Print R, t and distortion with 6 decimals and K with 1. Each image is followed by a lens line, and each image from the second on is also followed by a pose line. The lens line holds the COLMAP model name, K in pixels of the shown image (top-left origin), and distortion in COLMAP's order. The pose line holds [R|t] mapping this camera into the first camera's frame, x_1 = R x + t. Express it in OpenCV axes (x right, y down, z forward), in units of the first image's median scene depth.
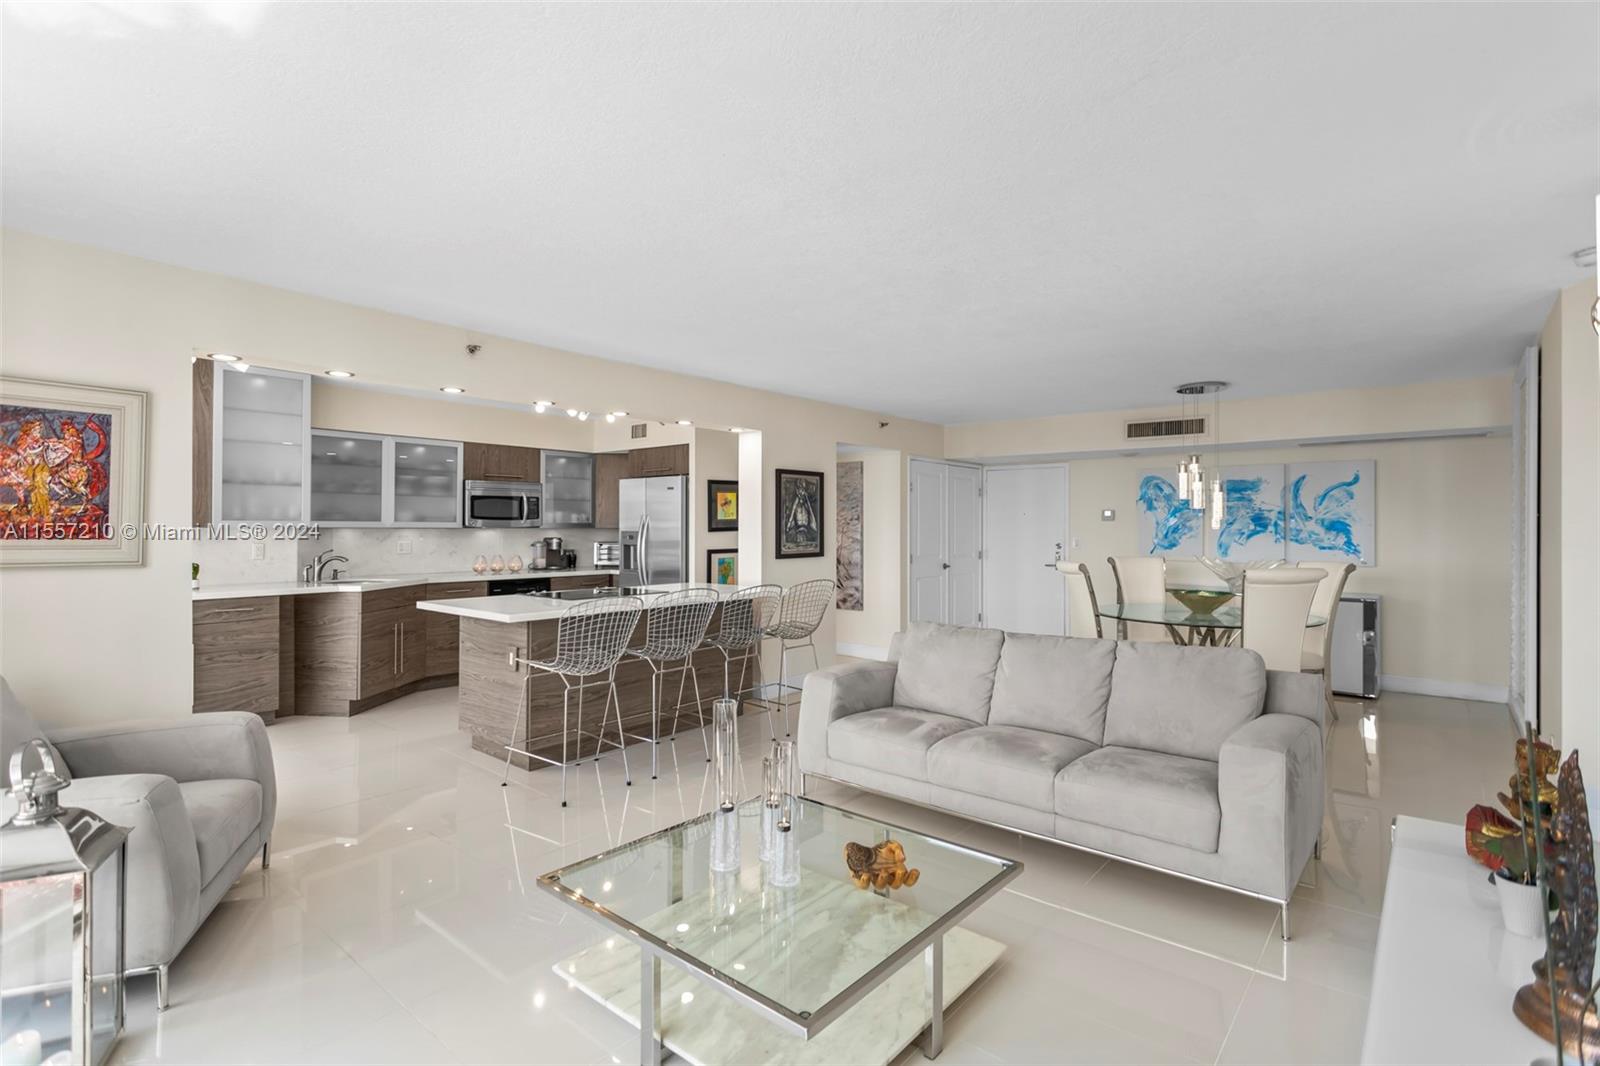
lens RADIAL K [[763.8, 0, 791.3], [0, 763.8, 521.7], [0, 0, 1]] dist [0.003818, 0.001774]
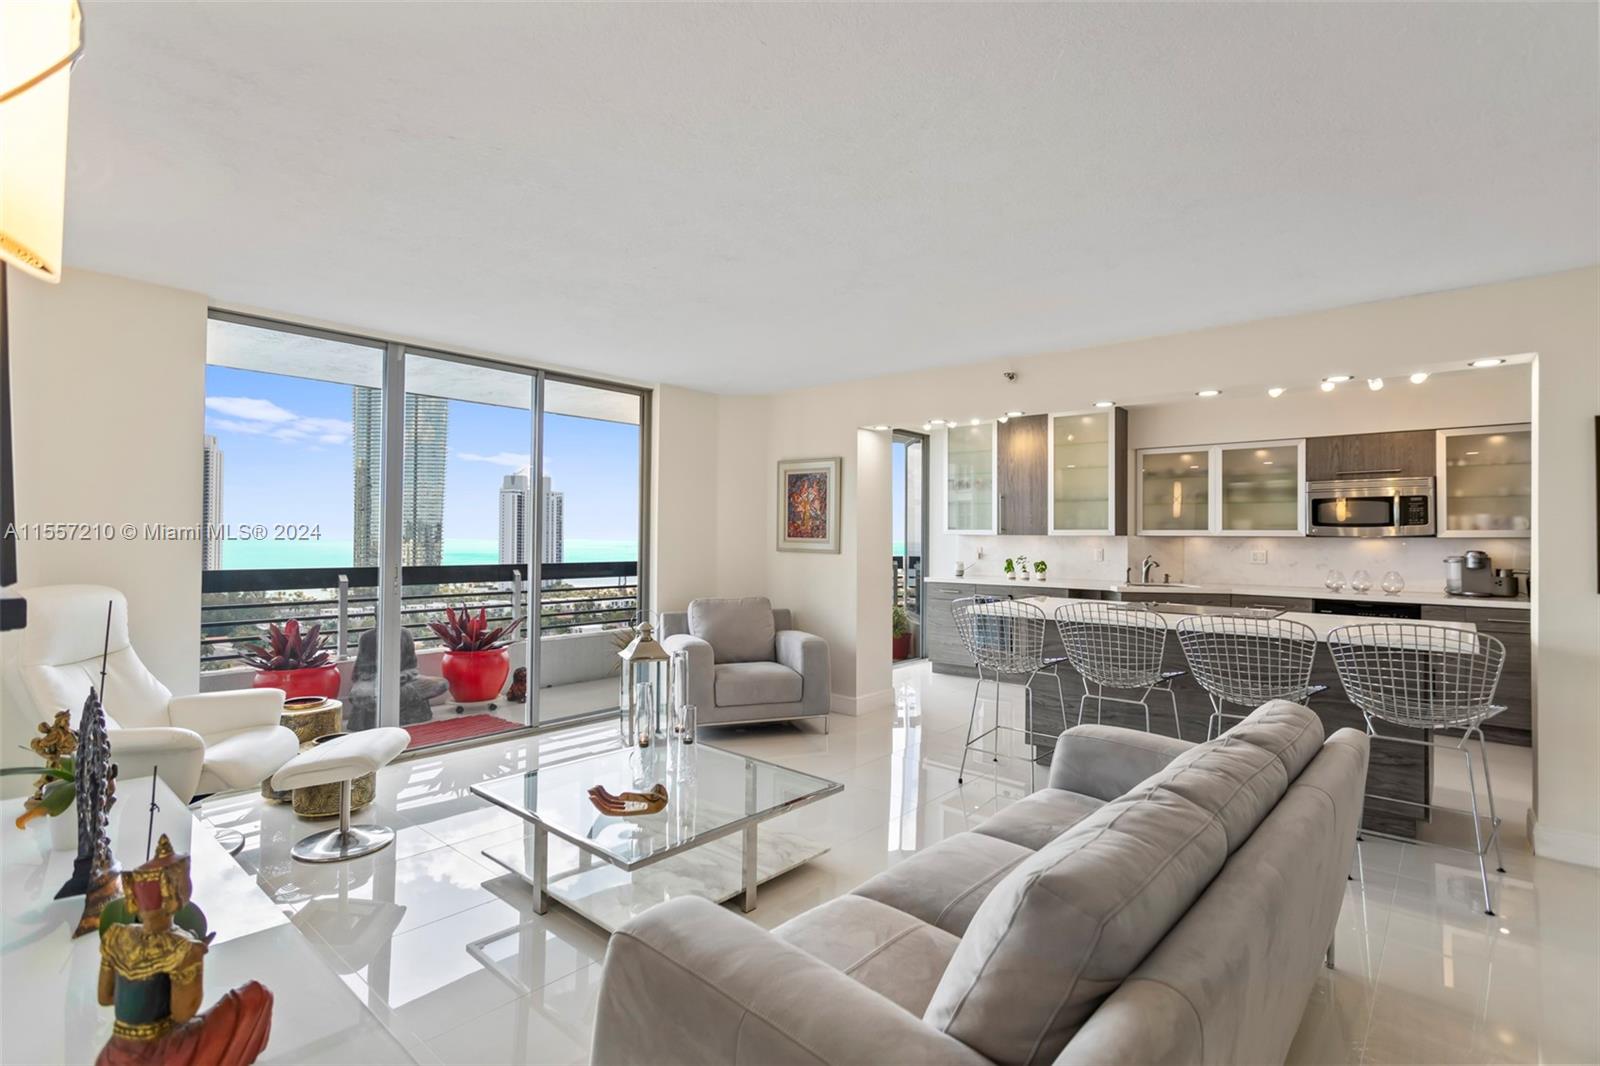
lens RADIAL K [[763.8, 0, 791.3], [0, 763.8, 524.1], [0, 0, 1]] dist [0.003818, 0.001774]
pose [[-0.021280, -0.019788, -0.999578, 0.470581], [-0.000792, 0.999804, -0.019776, 0.012016], [0.999773, 0.000371, -0.021291, 0.446950]]
